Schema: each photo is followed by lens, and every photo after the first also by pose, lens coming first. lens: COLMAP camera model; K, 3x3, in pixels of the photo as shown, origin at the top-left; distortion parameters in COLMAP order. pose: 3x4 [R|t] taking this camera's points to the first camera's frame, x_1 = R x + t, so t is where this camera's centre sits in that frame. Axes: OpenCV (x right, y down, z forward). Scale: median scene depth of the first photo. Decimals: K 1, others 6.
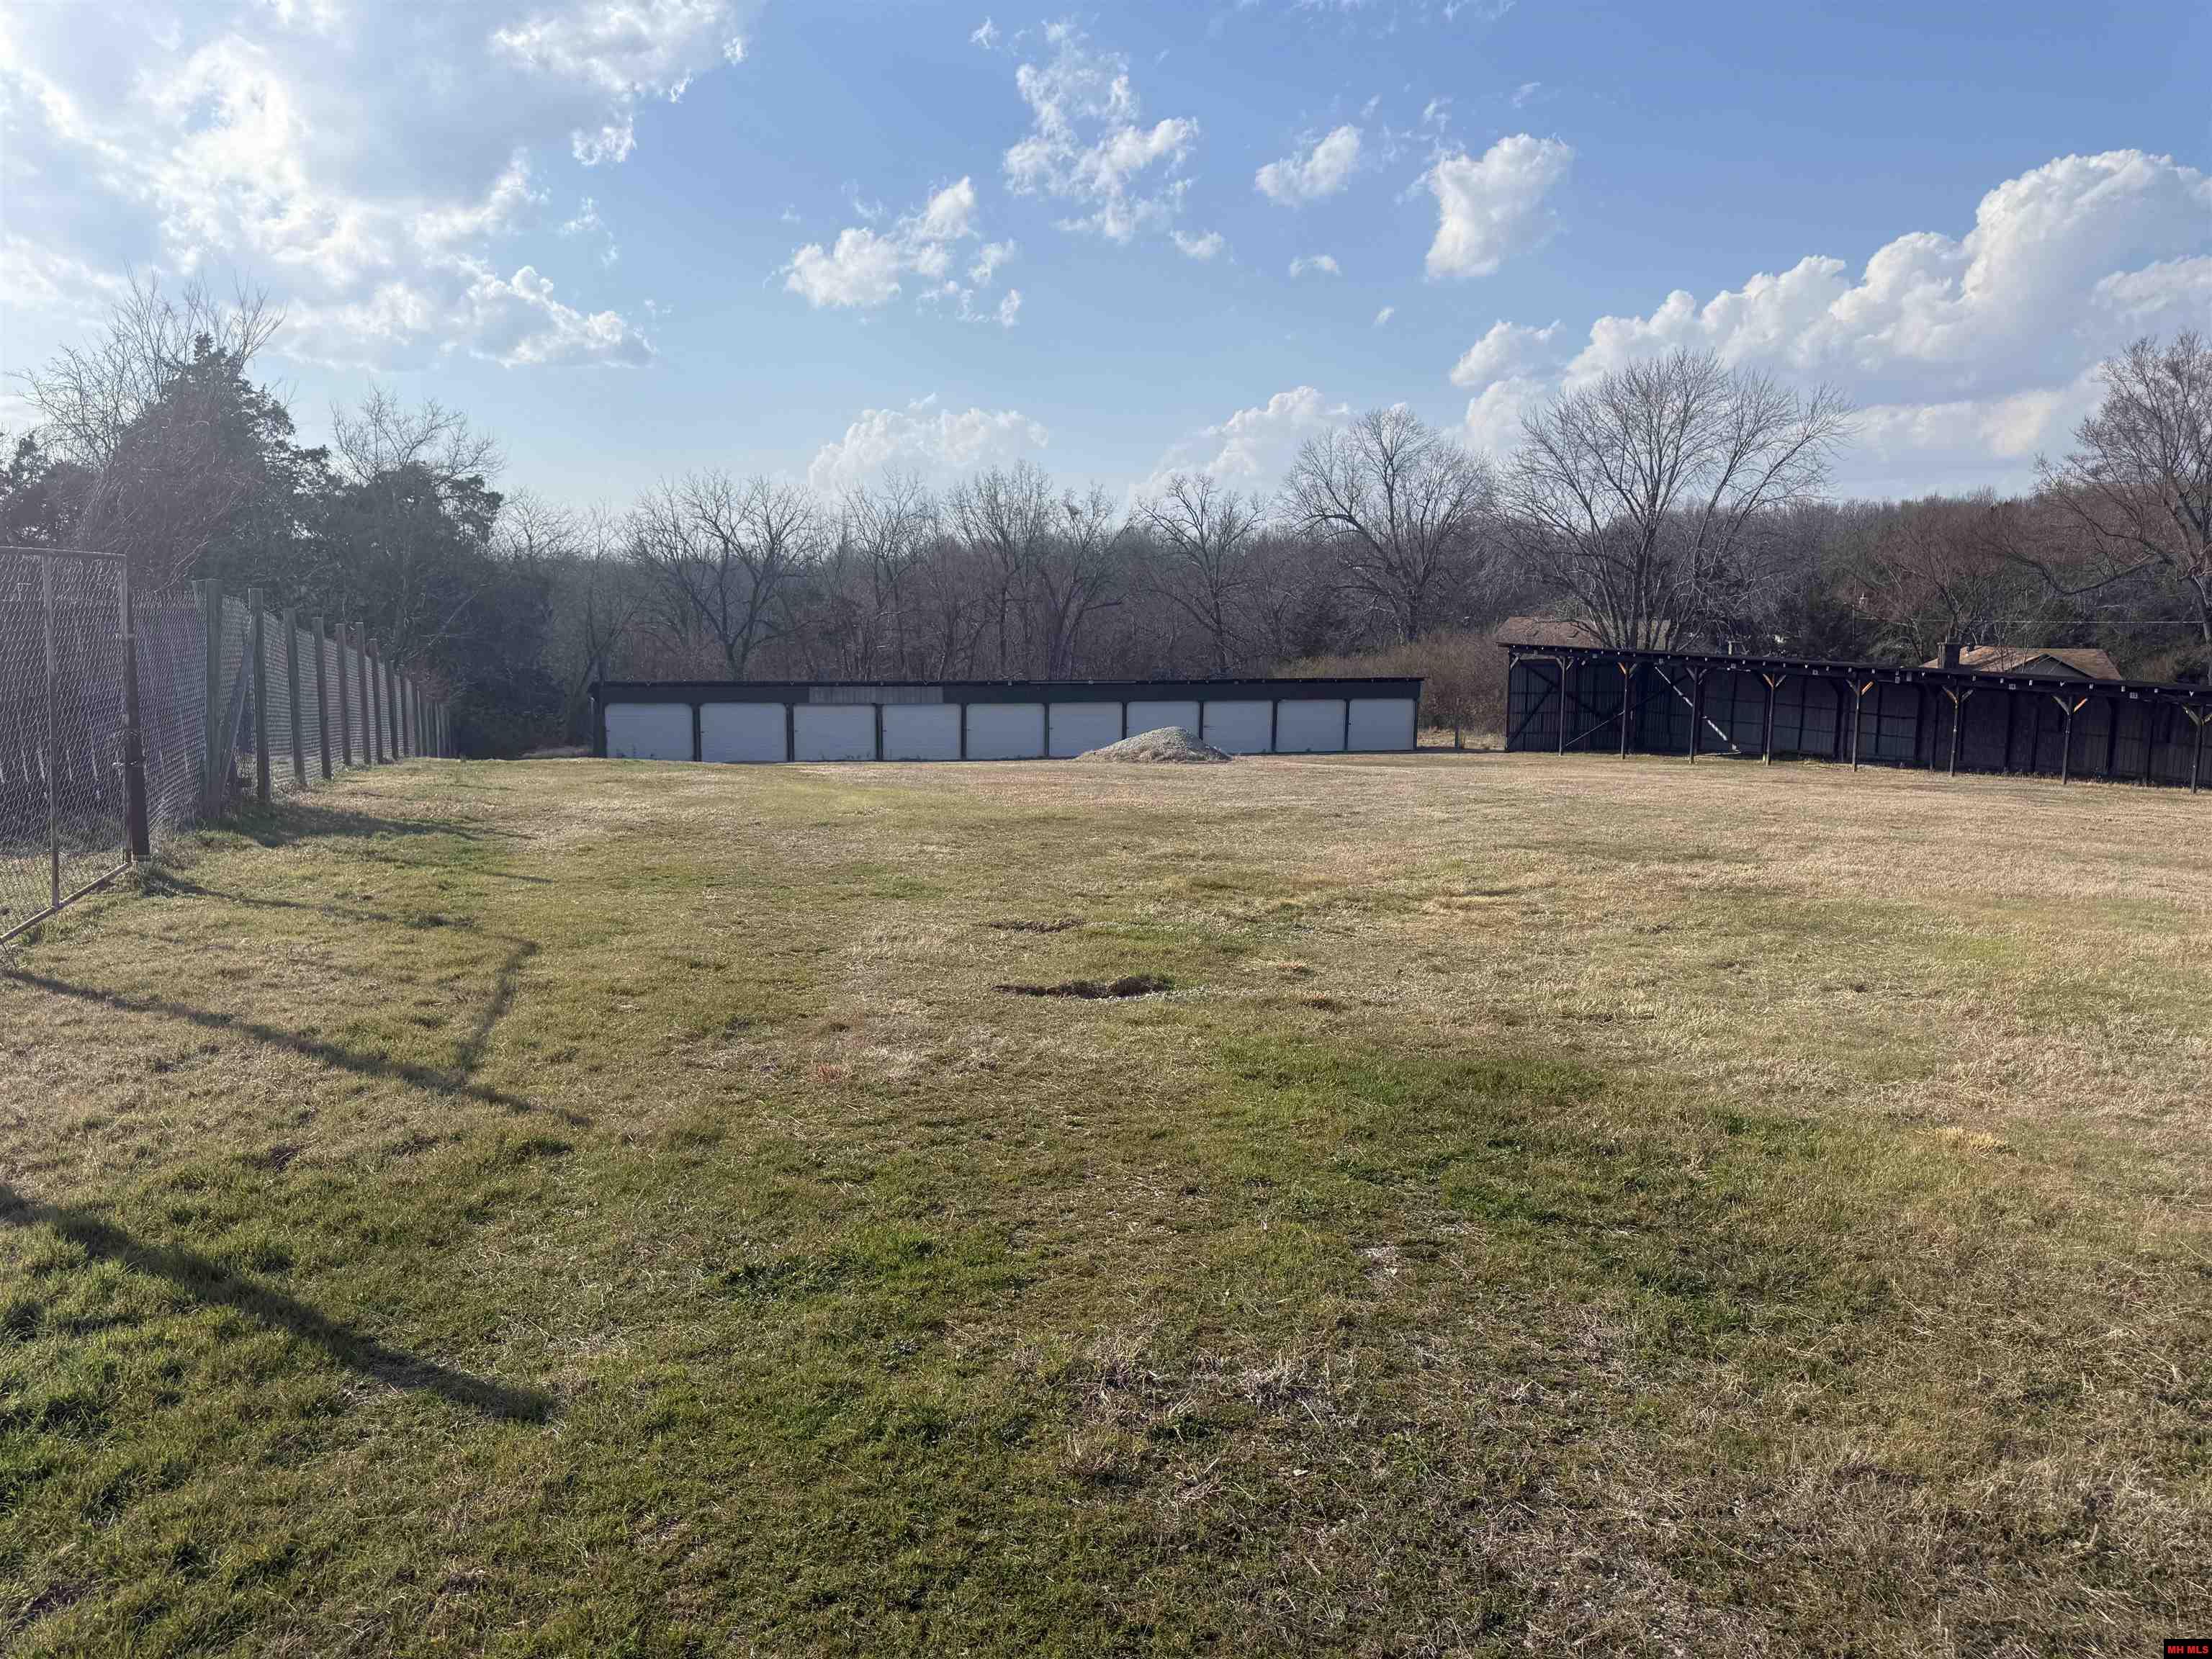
lens RADIAL K [[1519.6, 0, 1106.0], [0, 1519.6, 829.5], [0, 0, 1]] dist [0.004244, -0.026117]
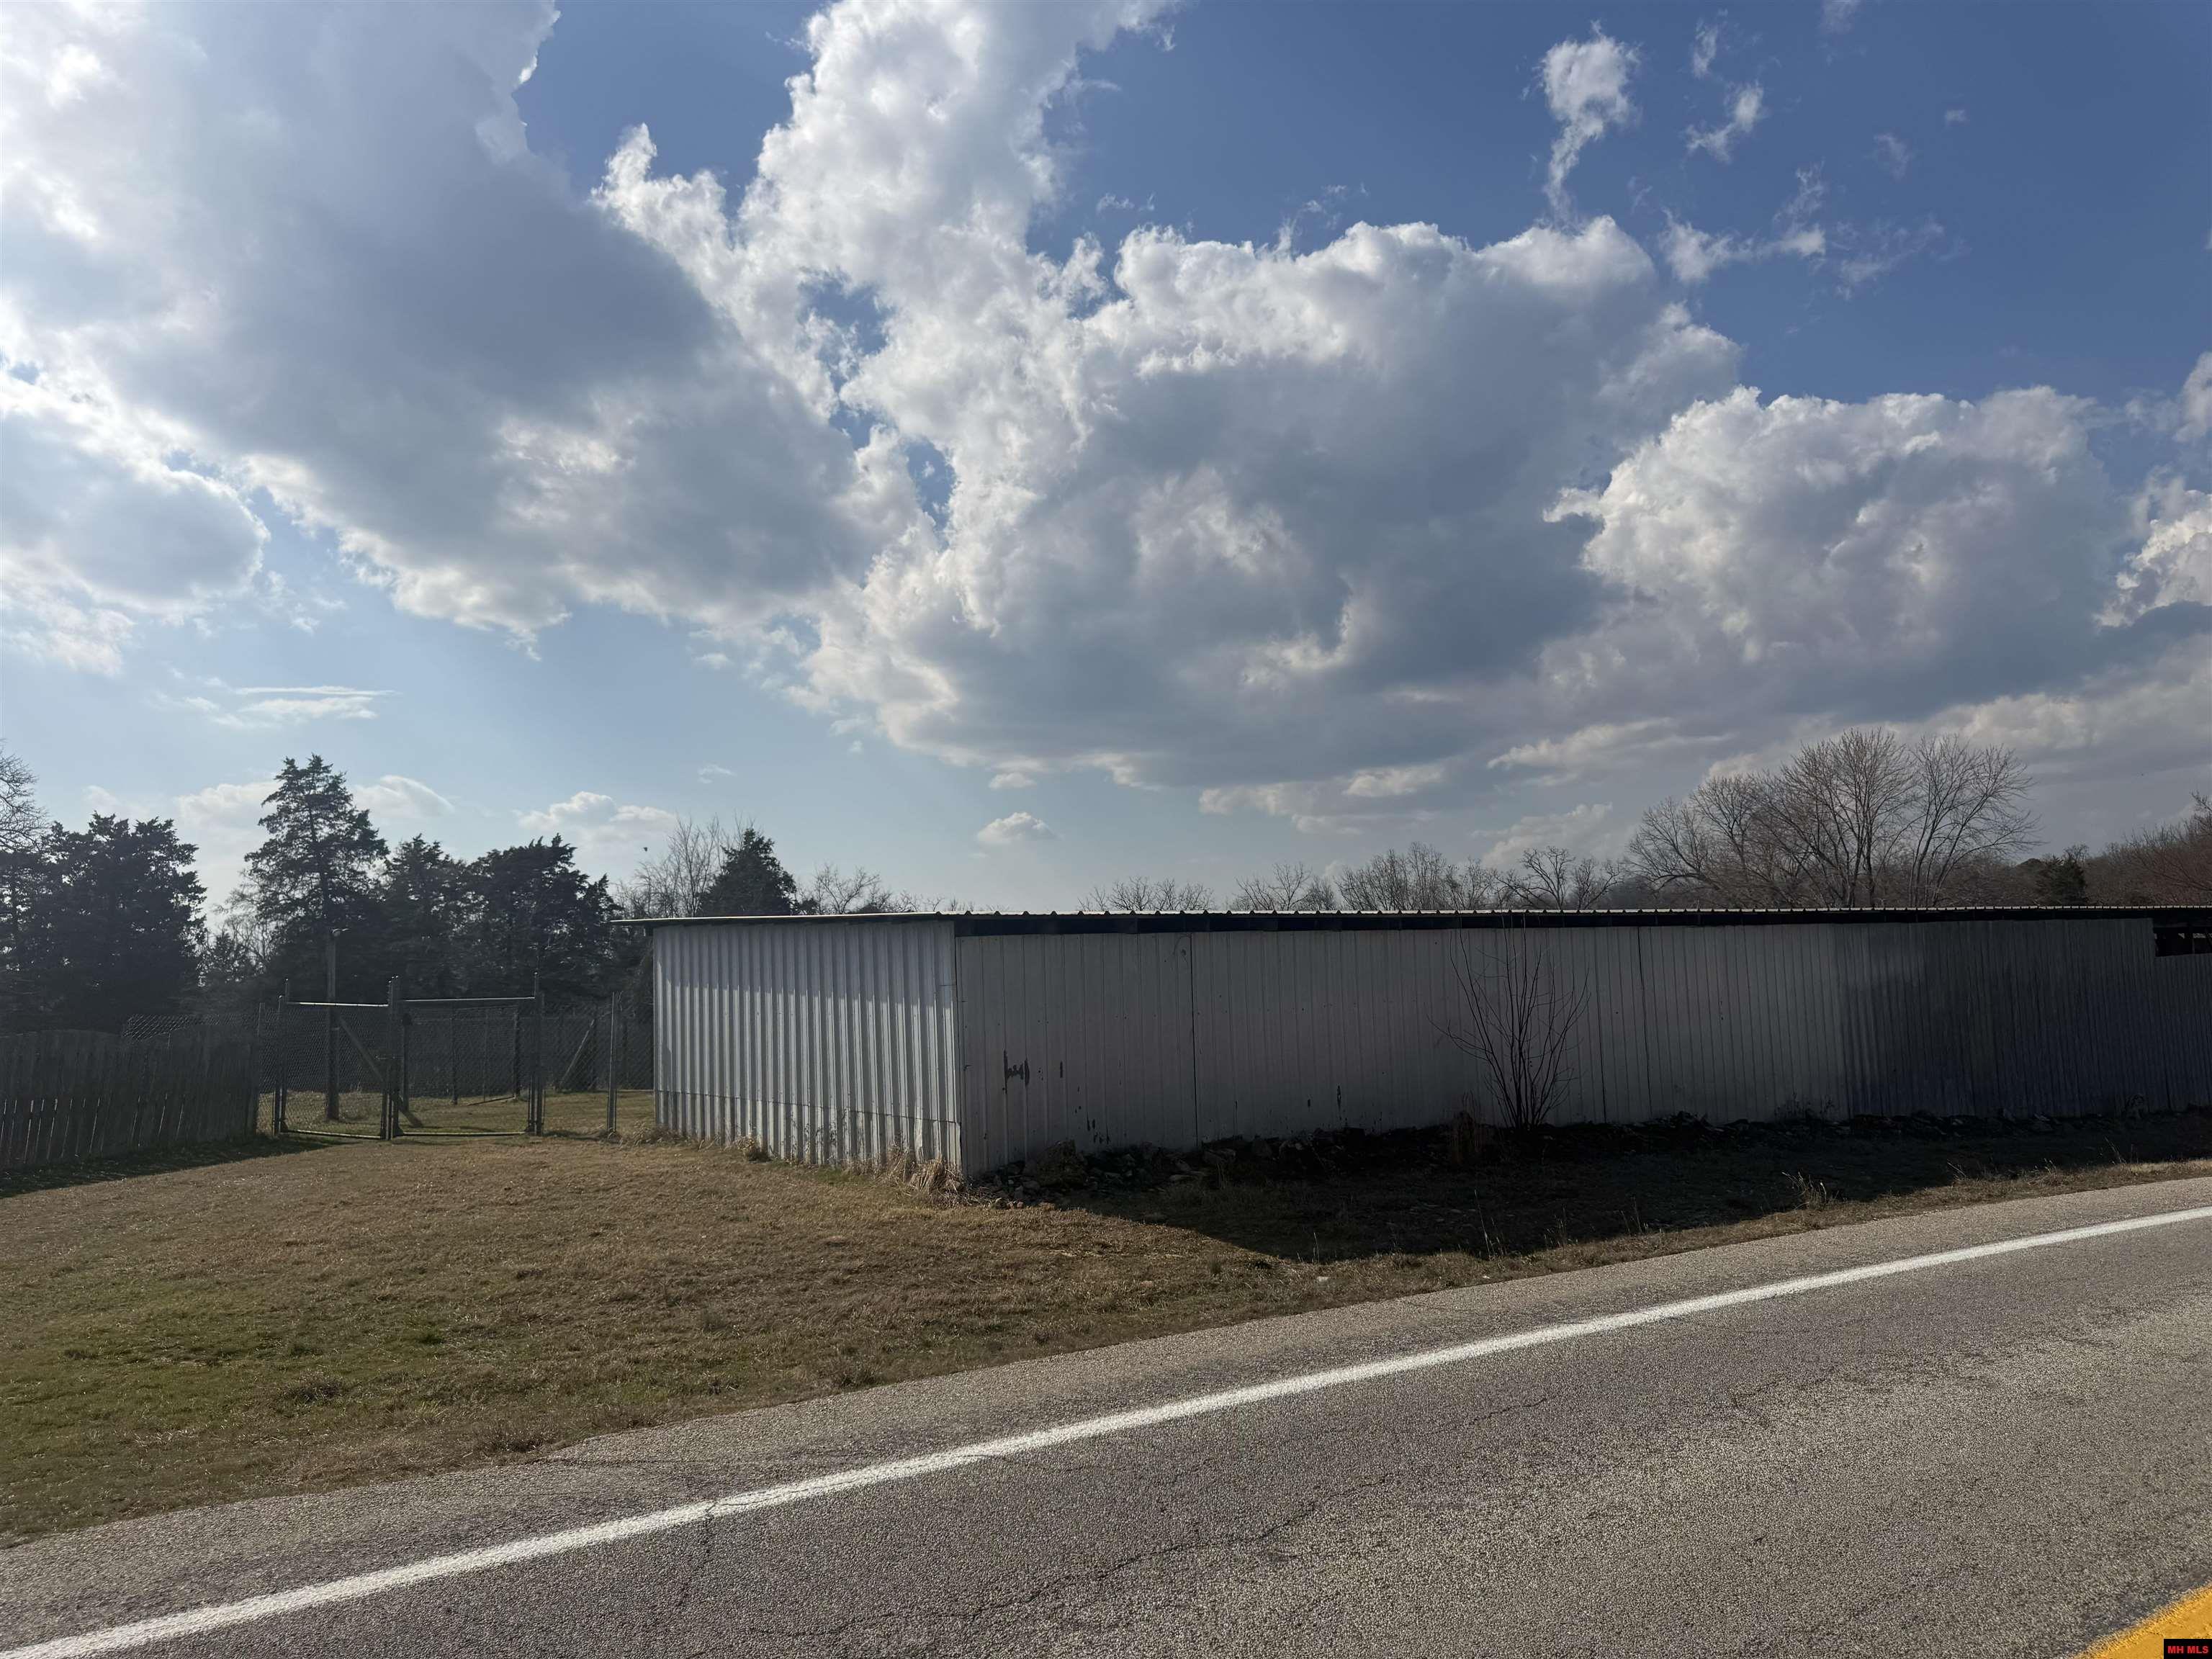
lens RADIAL K [[1537.8, 0, 1106.0], [0, 1537.8, 829.5], [0, 0, 1]] dist [0.013023, -0.030627]
pose [[0.935272, -0.096853, -0.340419, 0.245309], [0.012534, 0.970289, -0.241622, 0.039137], [0.353707, 0.221716, 0.908699, -0.240640]]
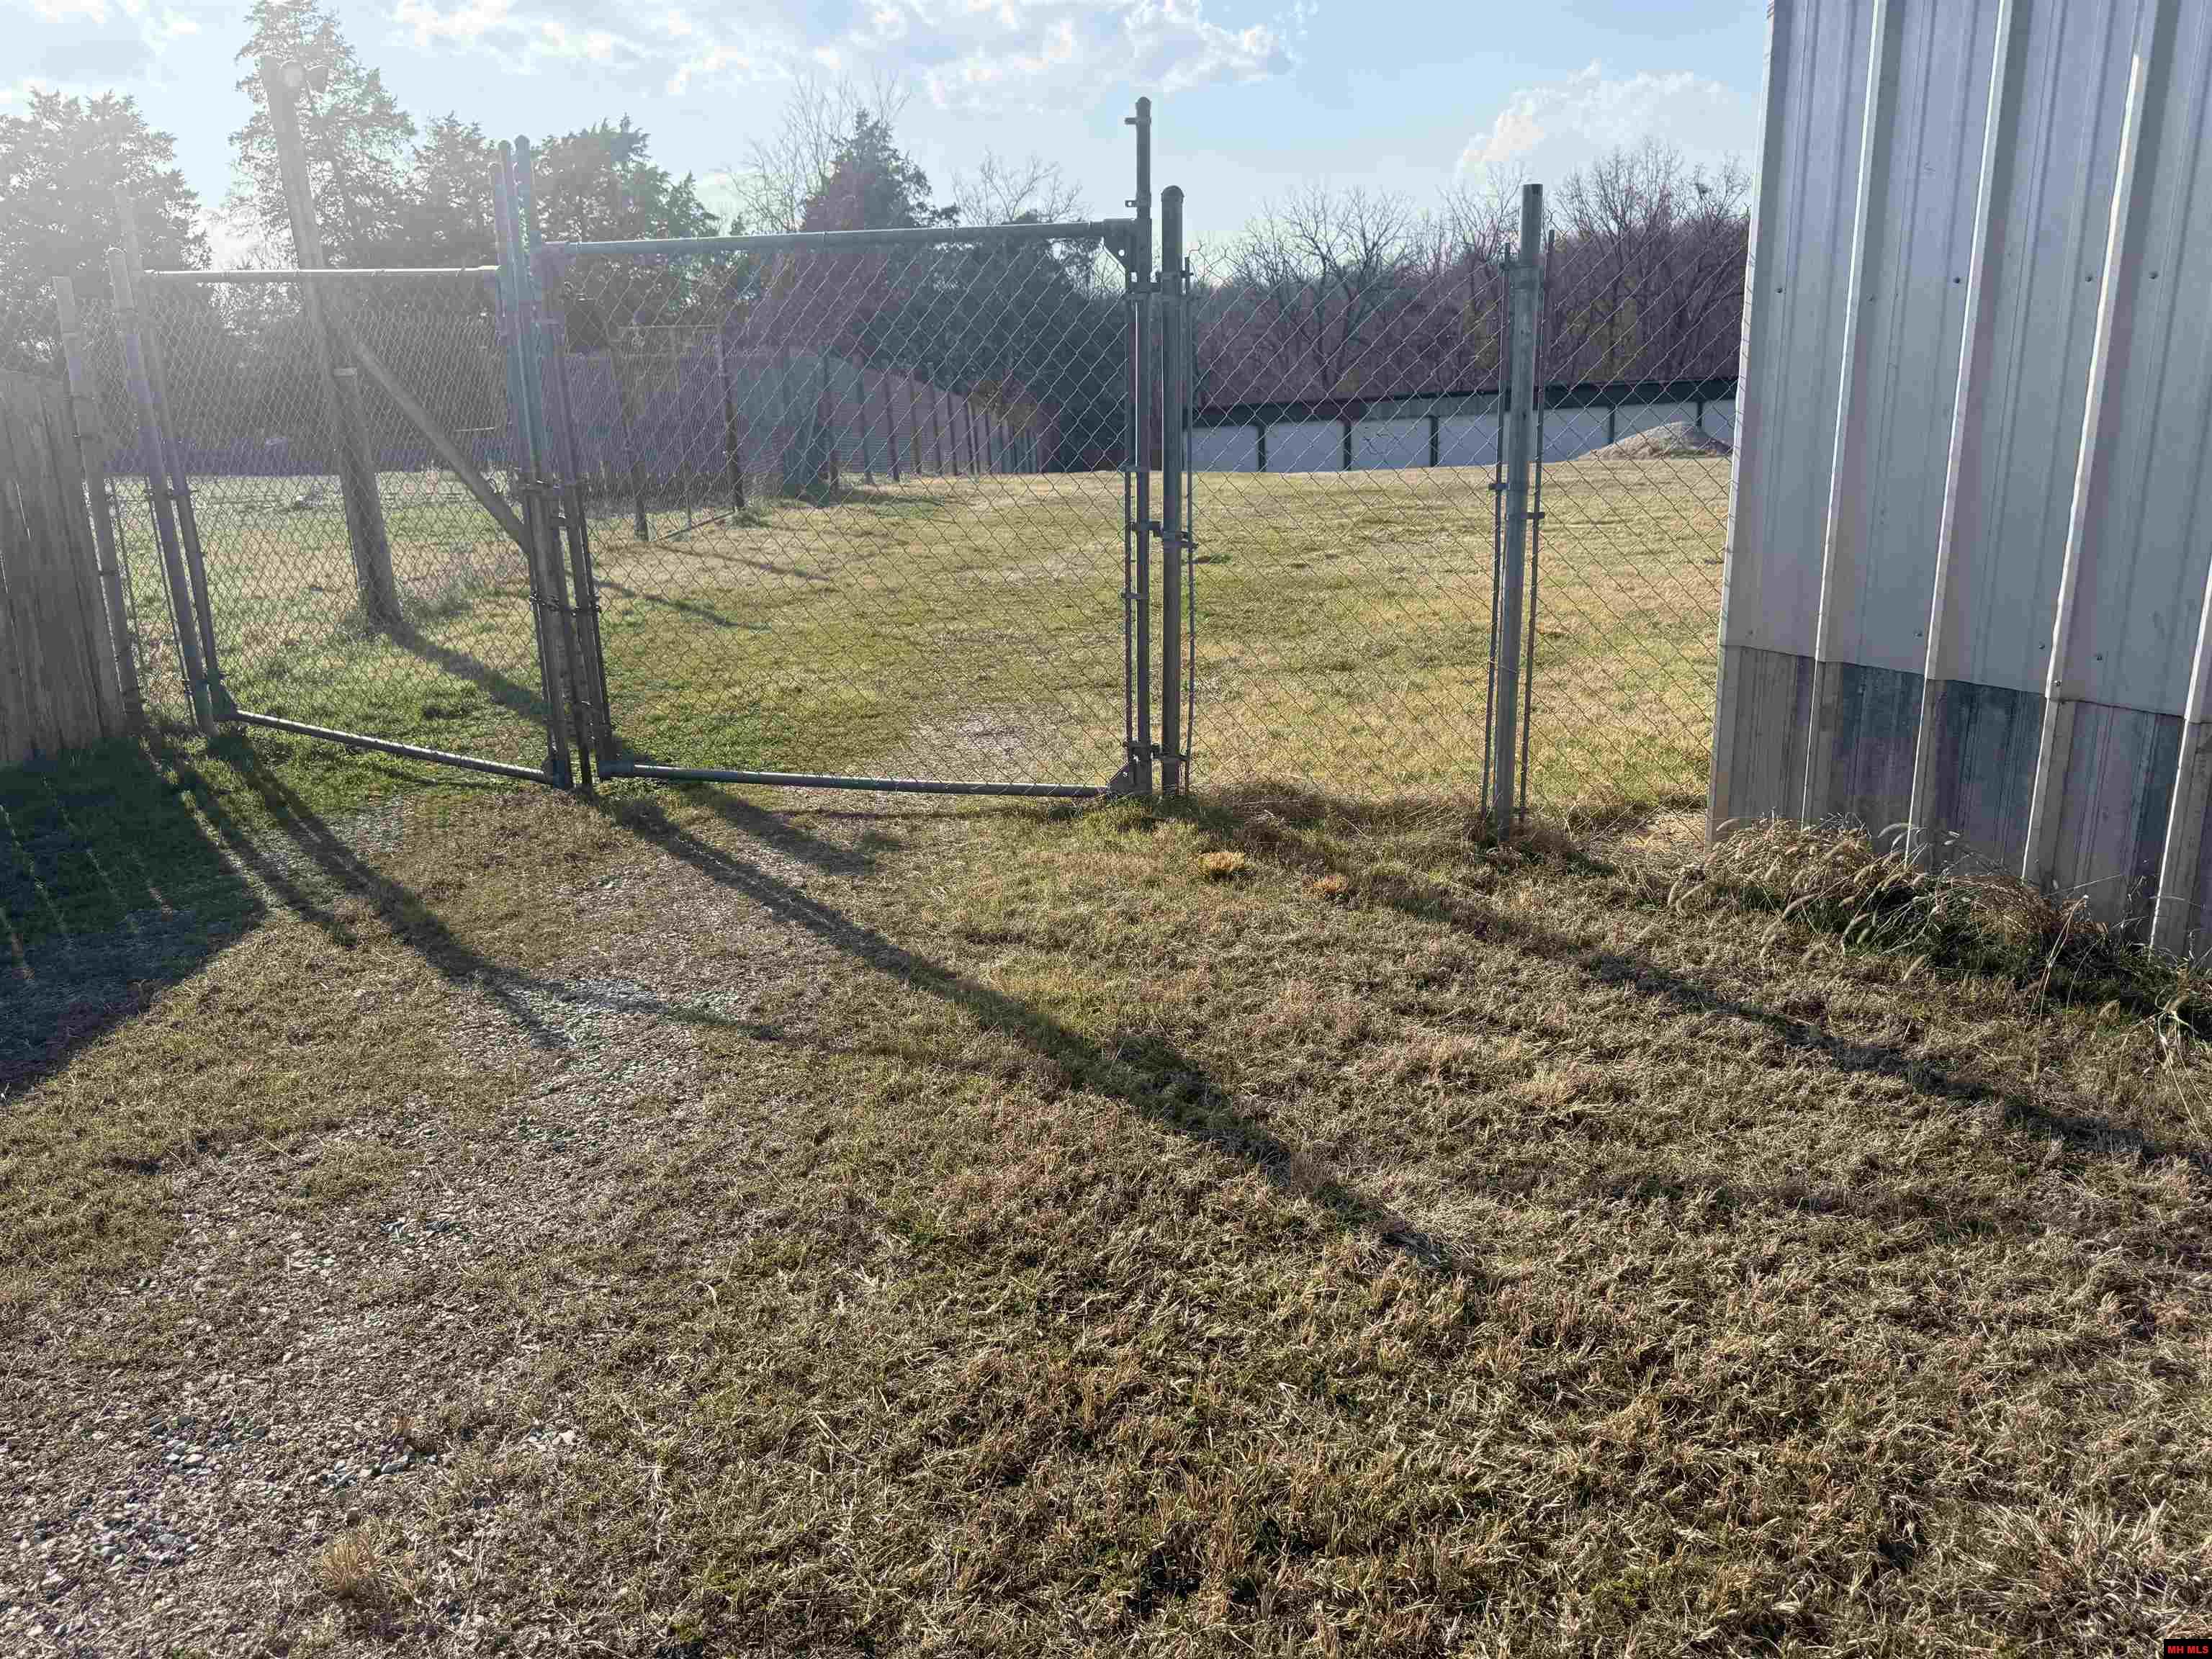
lens RADIAL K [[1537.8, 0, 1106.0], [0, 1537.8, 829.5], [0, 0, 1]] dist [0.013023, -0.030627]
pose [[0.918337, 0.058463, -0.391459, 0.064564], [0.010326, 0.985155, 0.171354, 0.011522], [0.395666, -0.161403, 0.904100, -0.068800]]
